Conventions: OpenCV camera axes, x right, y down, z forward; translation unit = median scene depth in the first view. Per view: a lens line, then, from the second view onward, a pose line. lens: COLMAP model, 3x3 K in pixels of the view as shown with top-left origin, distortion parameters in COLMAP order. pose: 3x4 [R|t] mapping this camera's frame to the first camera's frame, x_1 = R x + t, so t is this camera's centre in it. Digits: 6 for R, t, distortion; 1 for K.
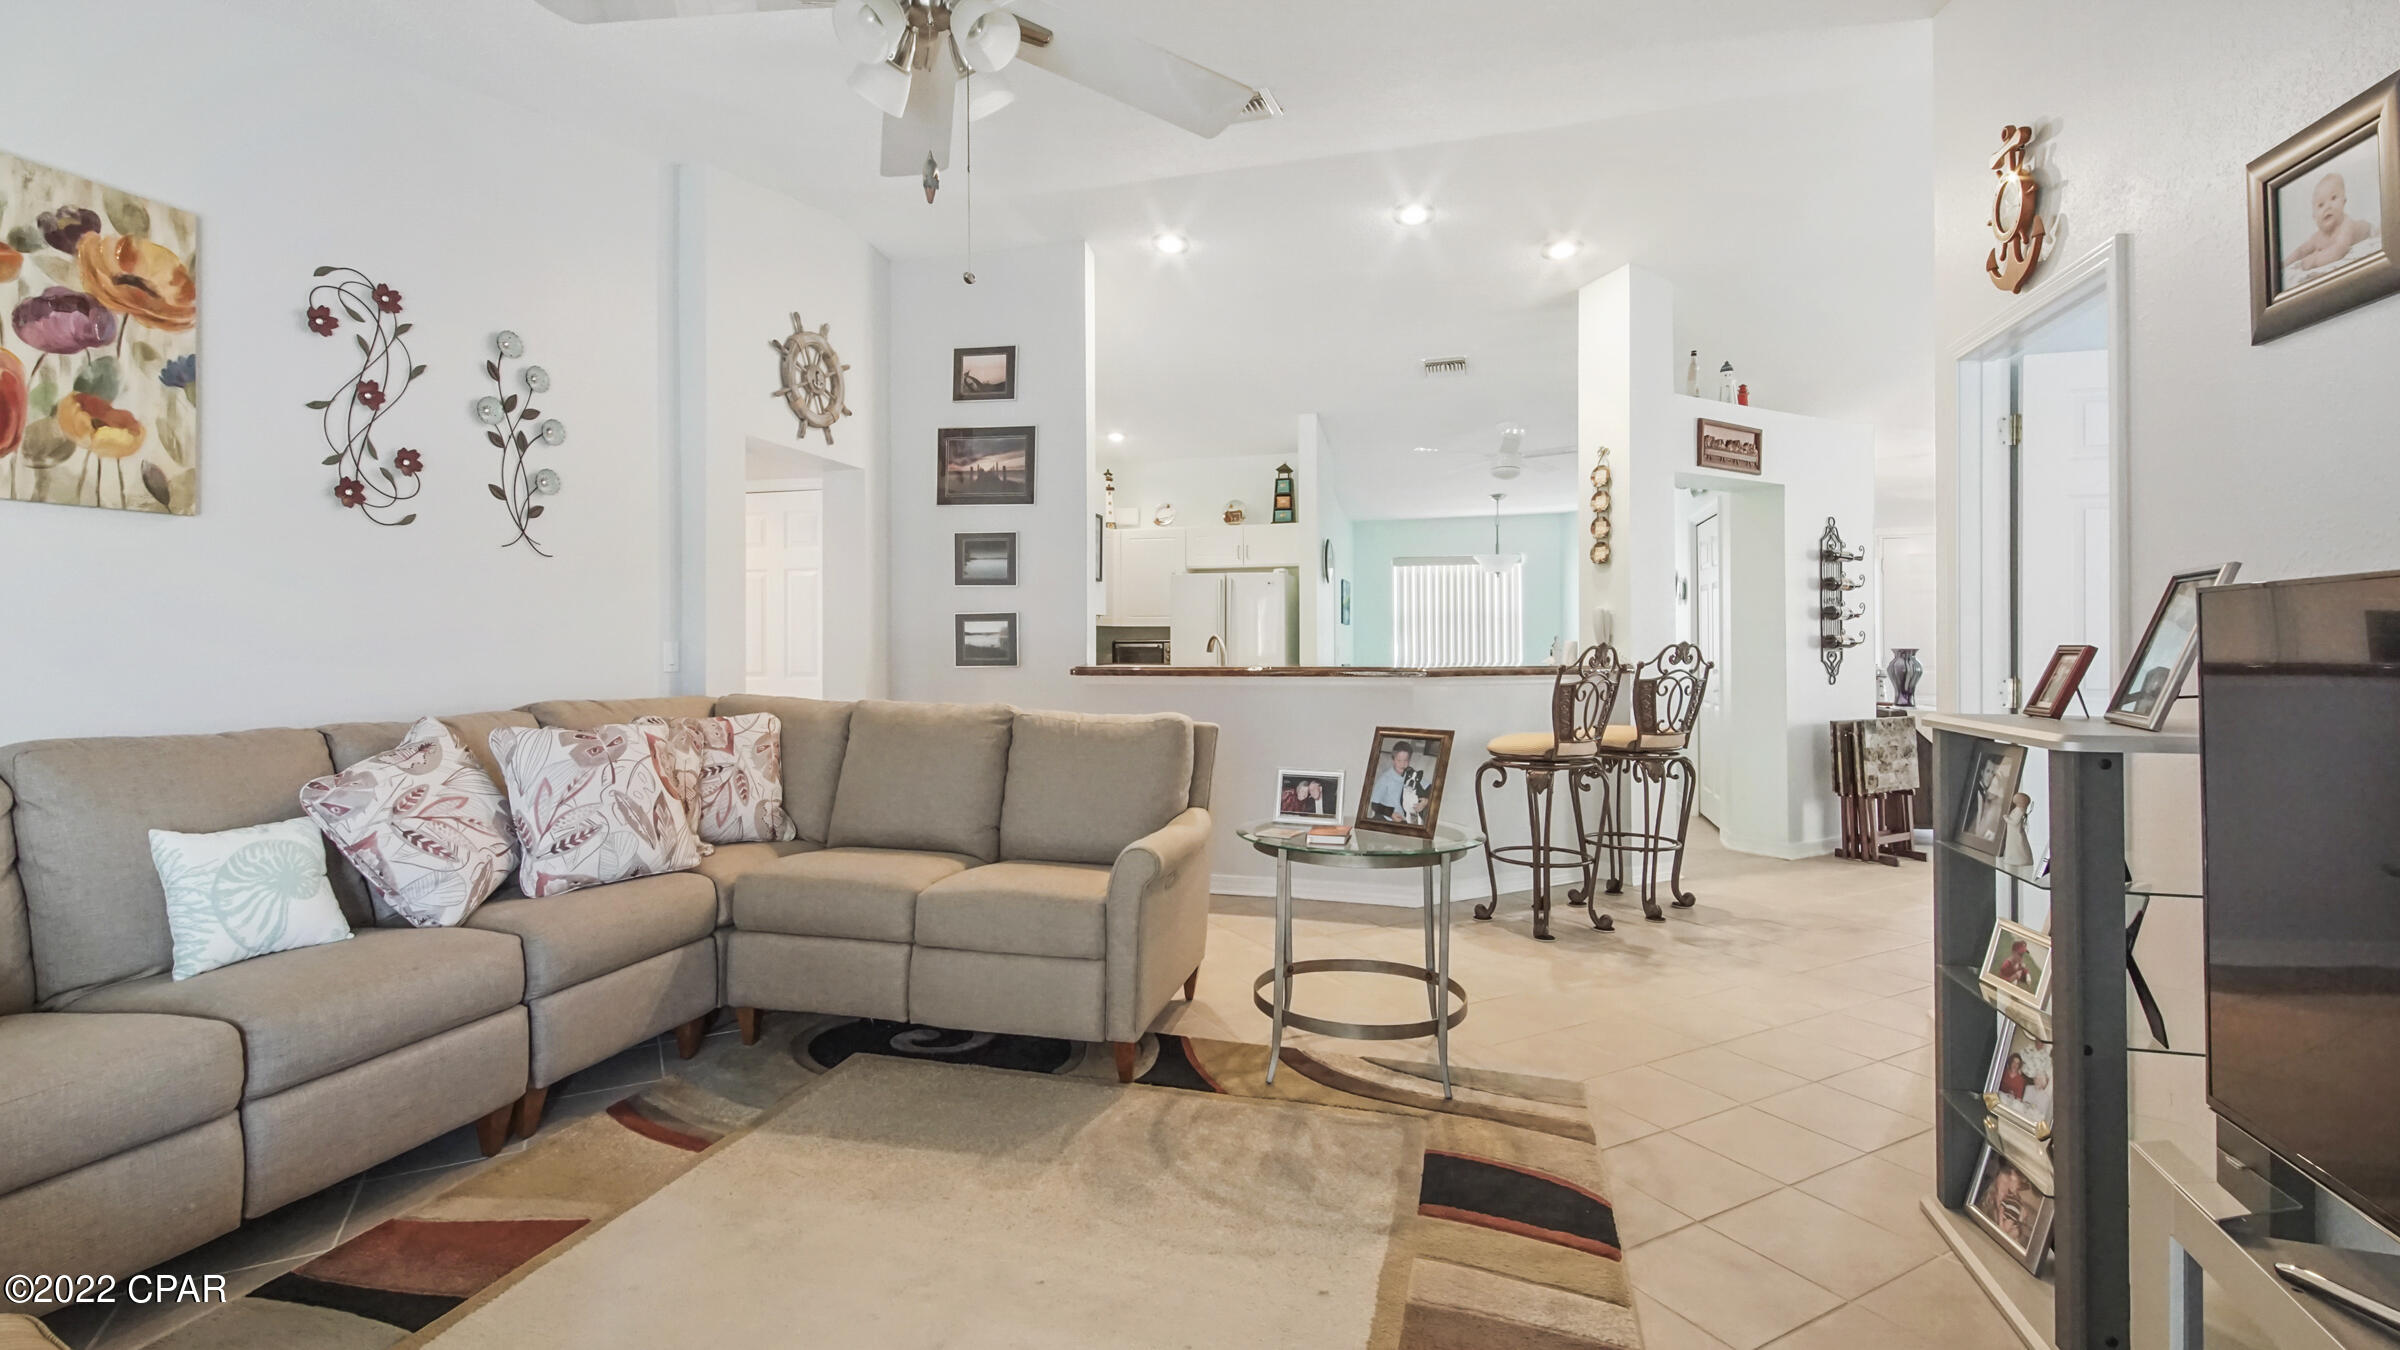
lens RADIAL K [[1052.5, 0, 1191.8], [0, 1052.5, 634.0], [0, 0, 1]] dist [-0.002455, -0.000380]
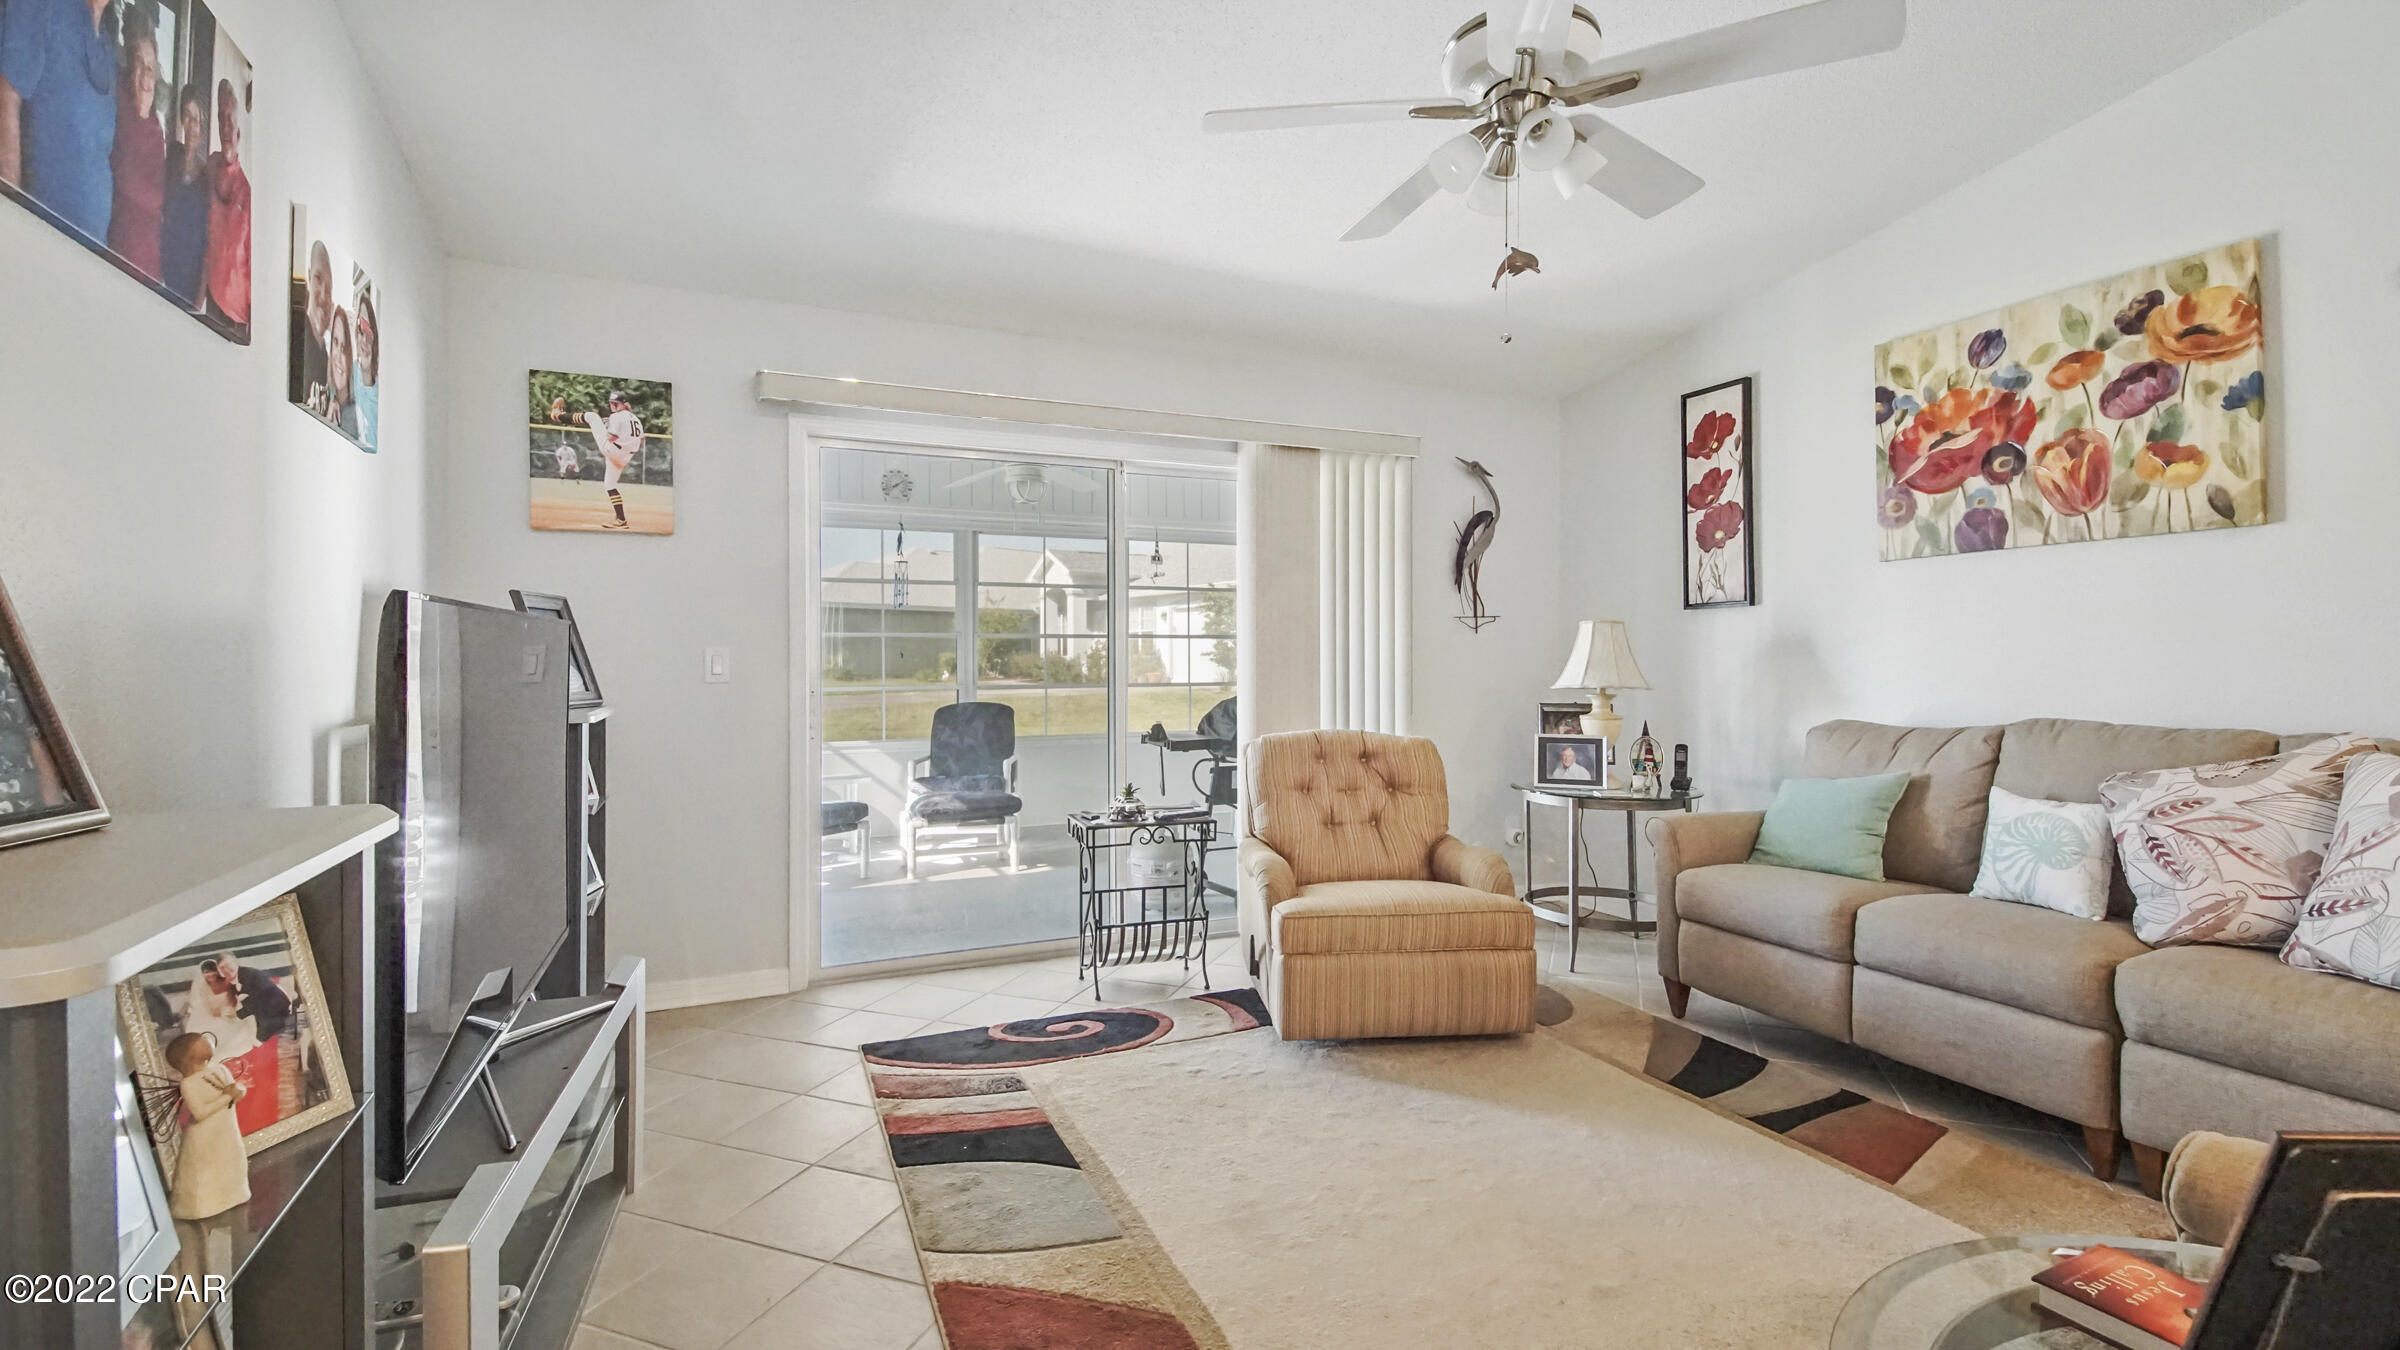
lens RADIAL K [[1052.5, 0, 1201.7], [0, 1052.5, 666.0], [0, 0, 1]] dist [-0.002455, -0.000380]
pose [[-0.751727, 0.008963, -0.659414, 0.575509], [0.009895, 0.999948, 0.002312, 0.016824], [0.659400, -0.004787, -0.751777, 1.169058]]
